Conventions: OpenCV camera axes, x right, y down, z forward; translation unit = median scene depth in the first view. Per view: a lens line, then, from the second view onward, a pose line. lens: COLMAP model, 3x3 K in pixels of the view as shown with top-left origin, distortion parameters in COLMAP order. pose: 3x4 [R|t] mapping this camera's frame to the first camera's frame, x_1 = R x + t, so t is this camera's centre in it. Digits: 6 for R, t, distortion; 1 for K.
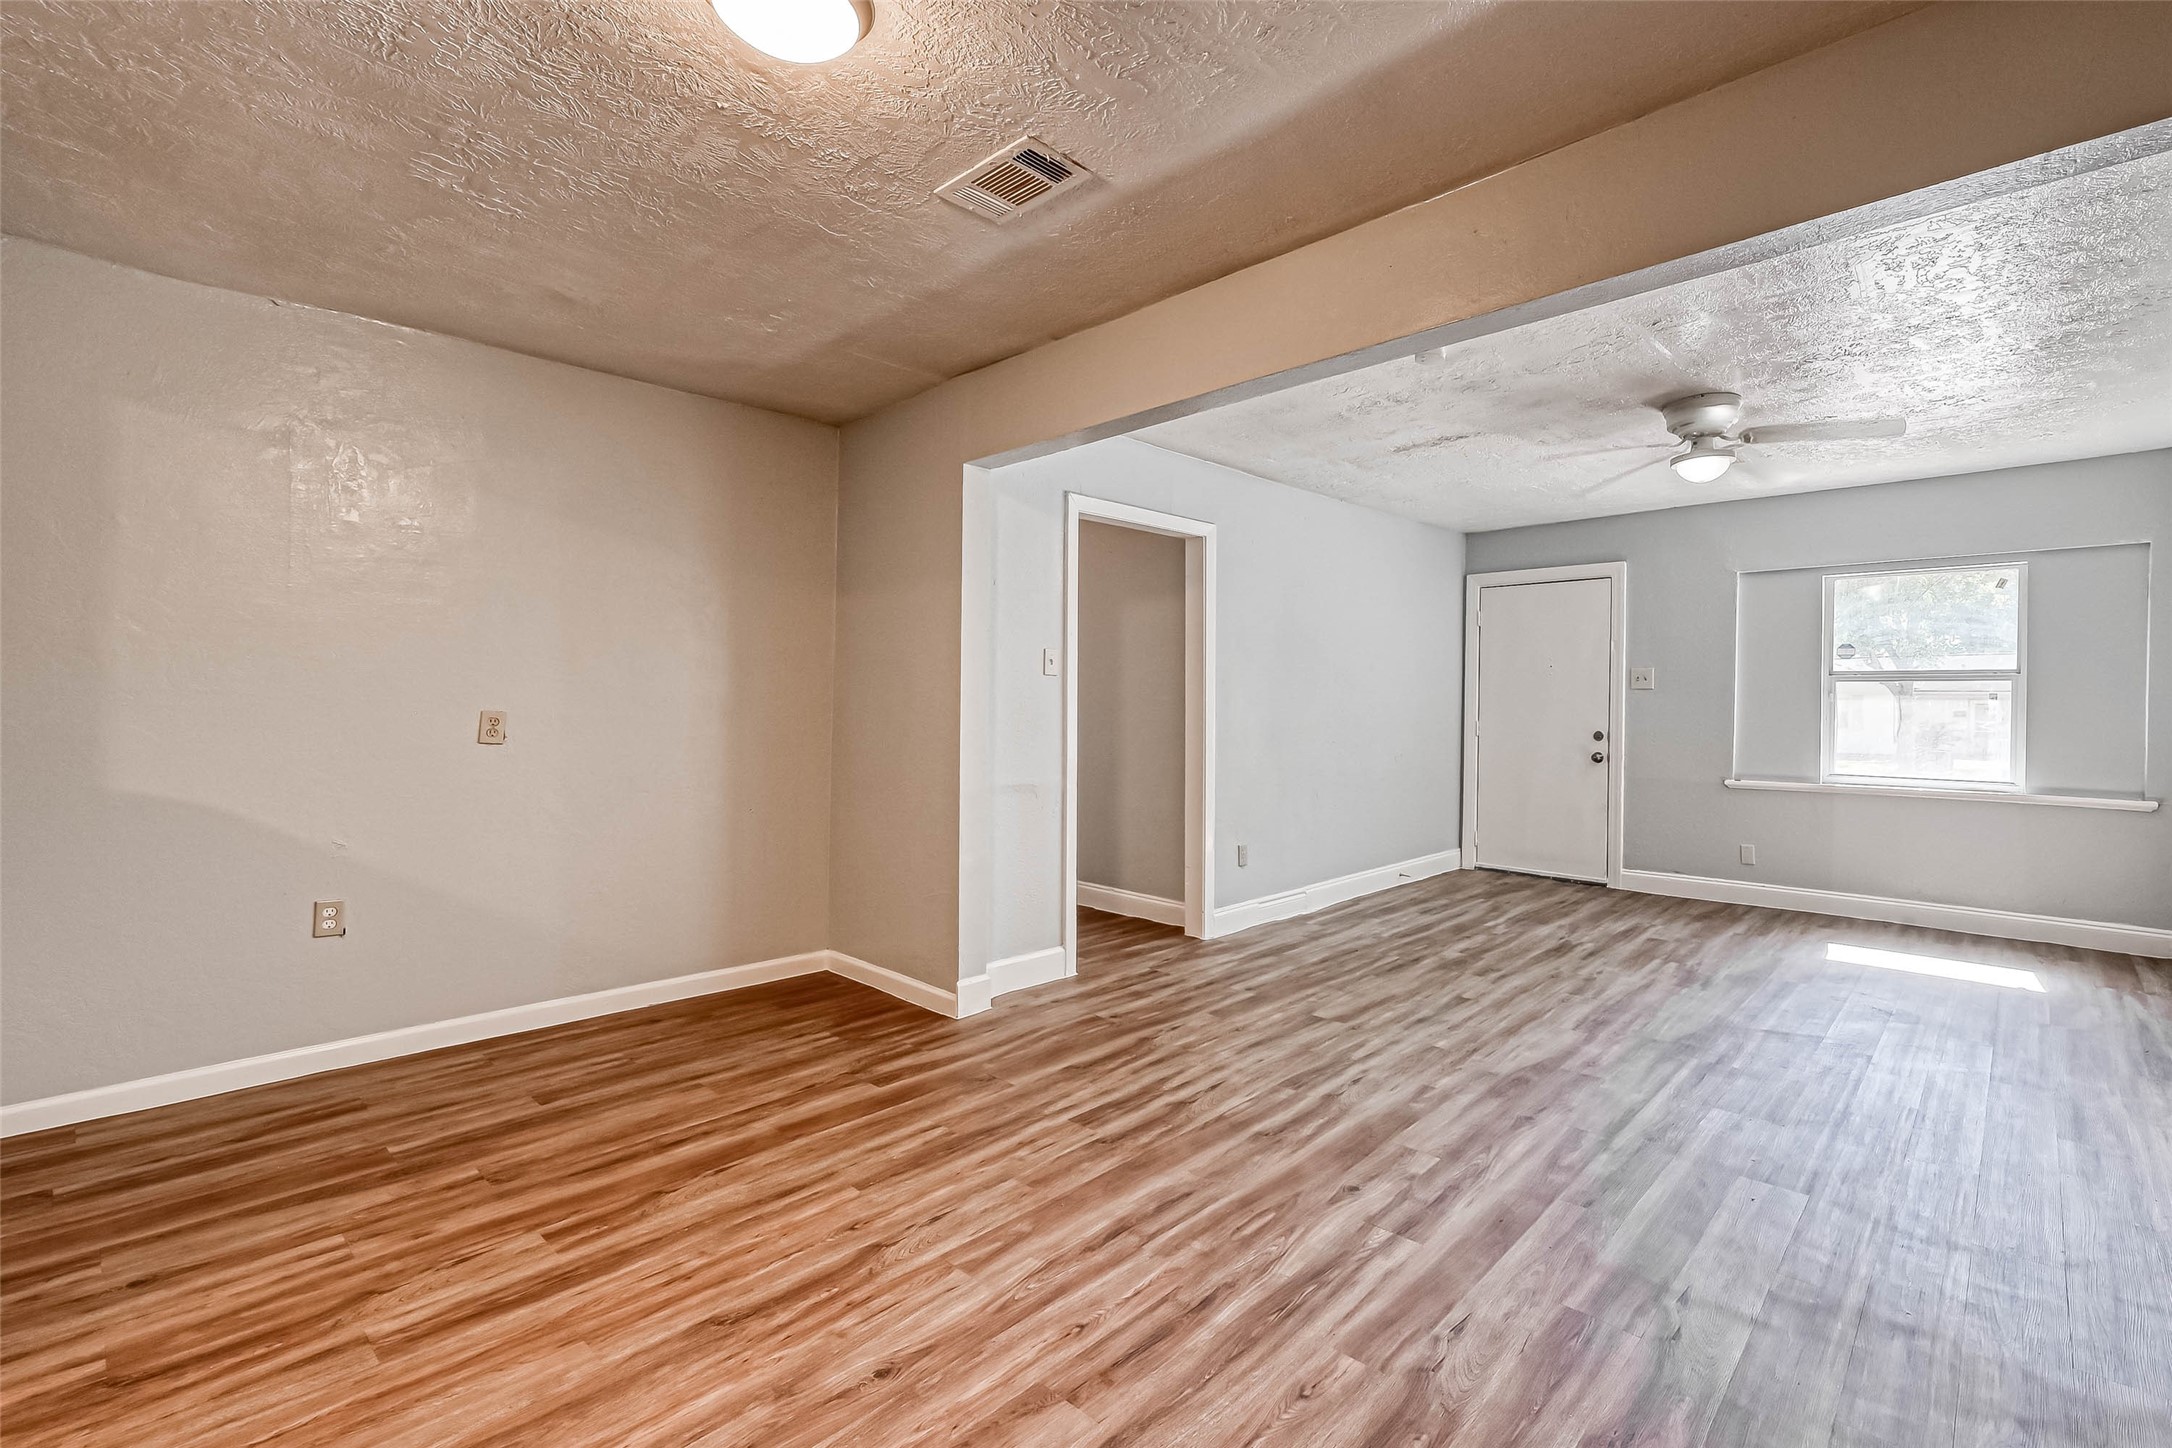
lens RADIAL K [[952.0, 0, 1129.4], [0, 952.0, 711.3], [0, 0, 1]] dist [-0.012328, -0.000115]
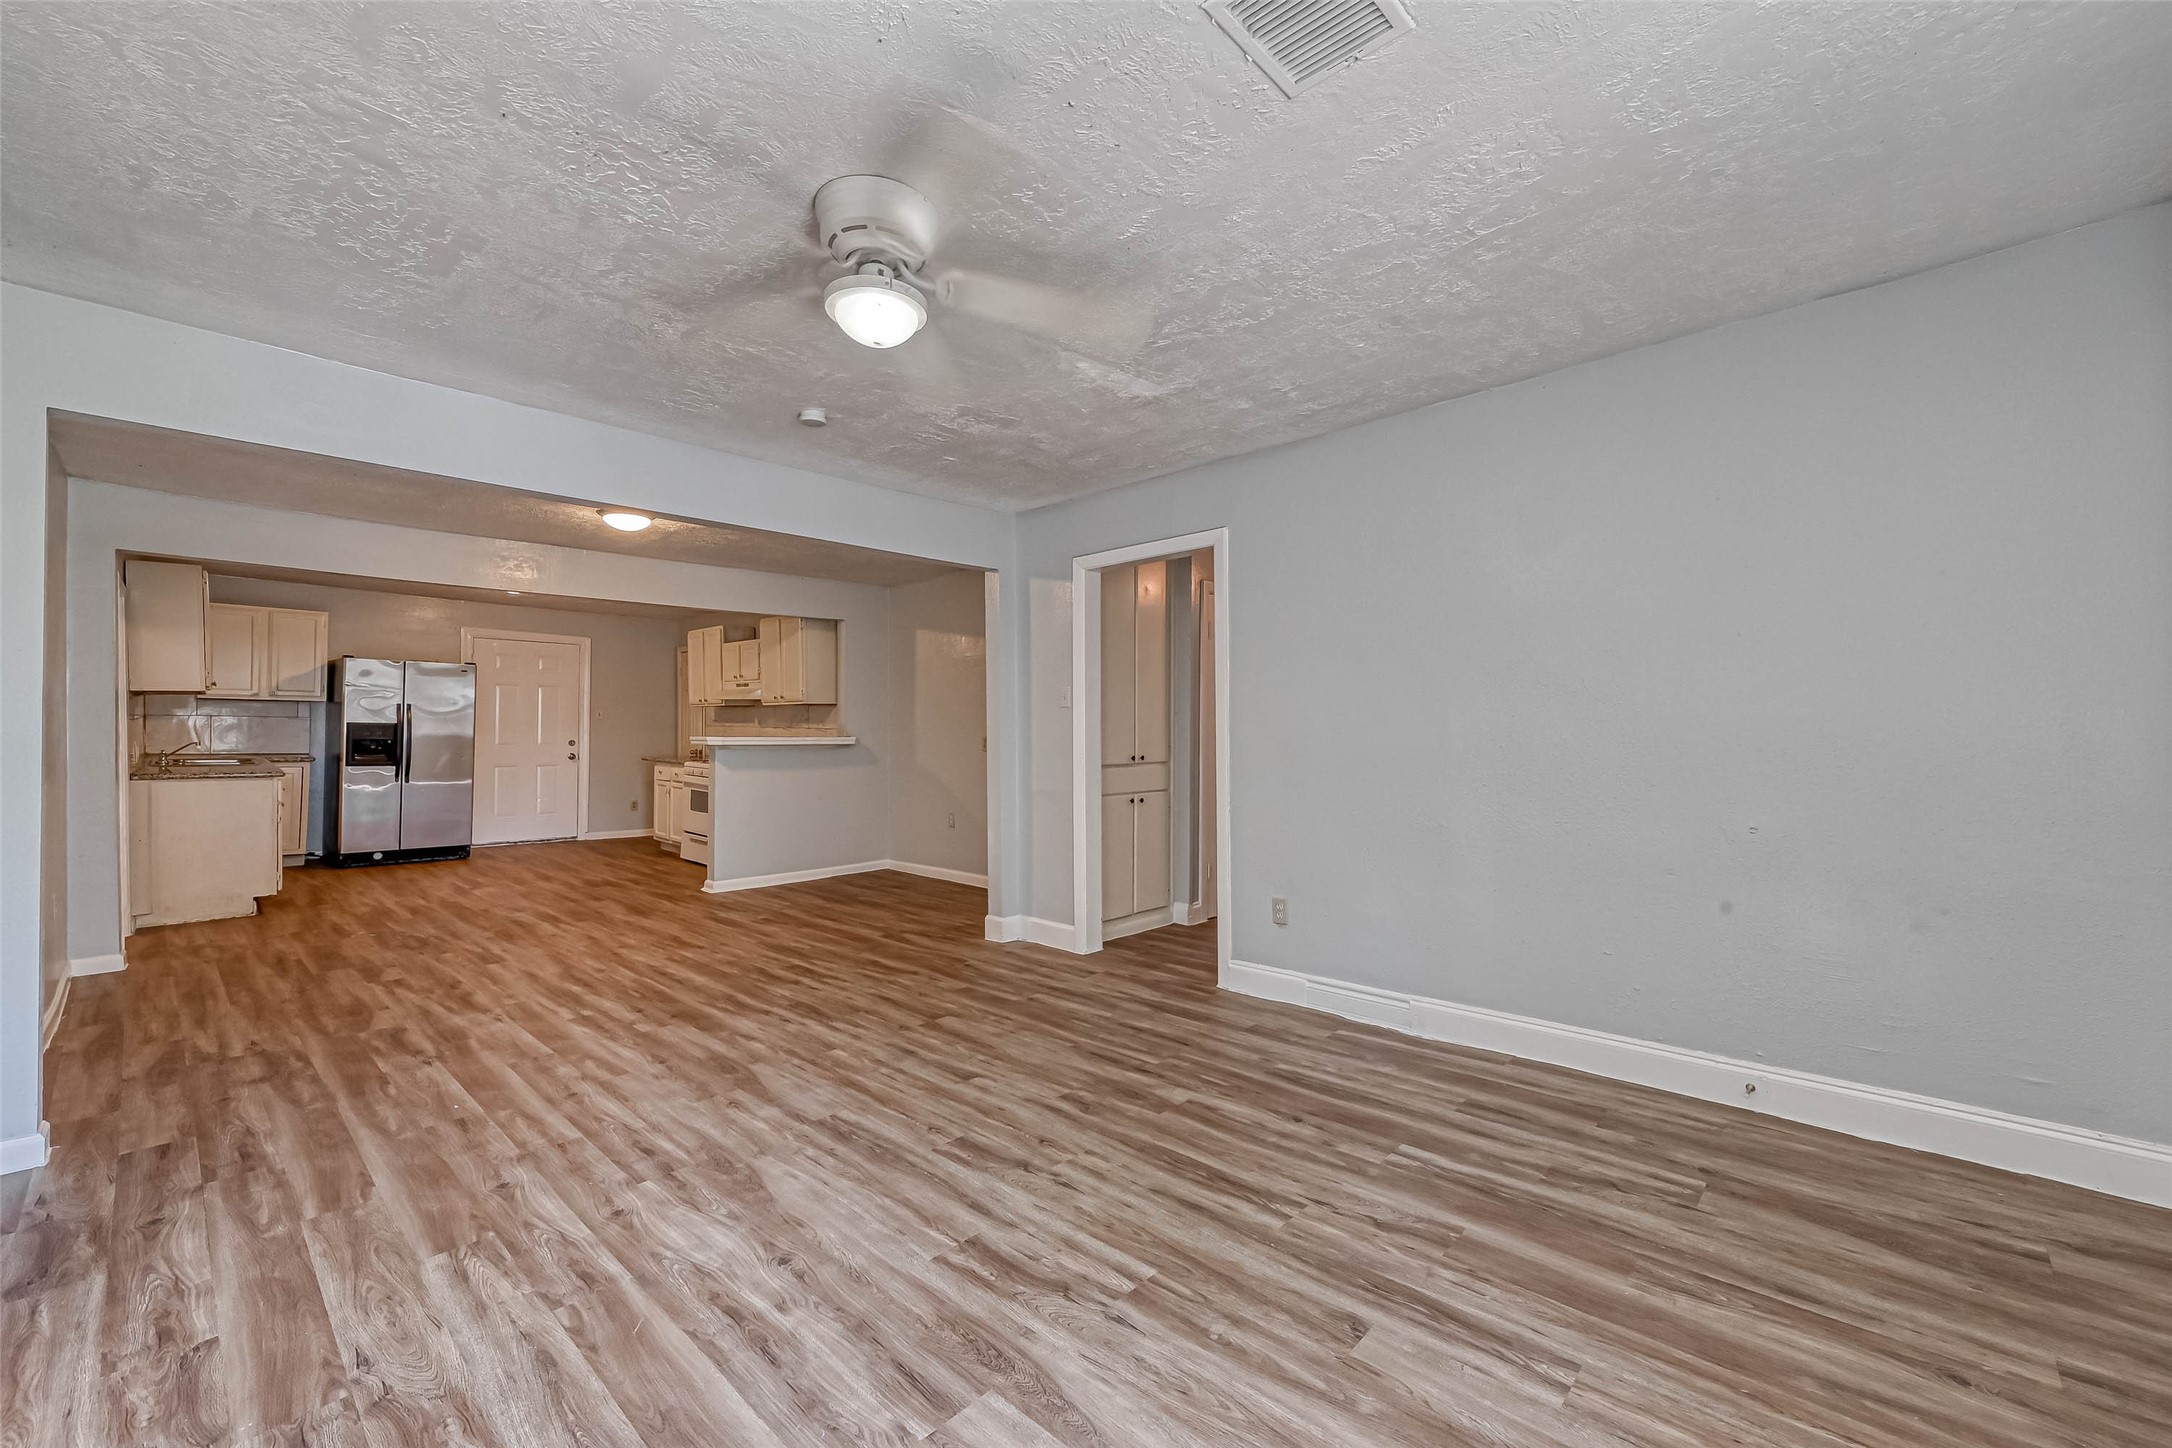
lens RADIAL K [[878.6, 0, 1107.9], [0, 878.6, 720.0], [0, 0, 1]] dist [-0.006074, -0.000099]
pose [[0.022406, -0.013442, -0.999659, 1.182561], [-0.002758, 0.999905, -0.013507, 0.008426], [0.999745, 0.003059, 0.022367, 1.175099]]
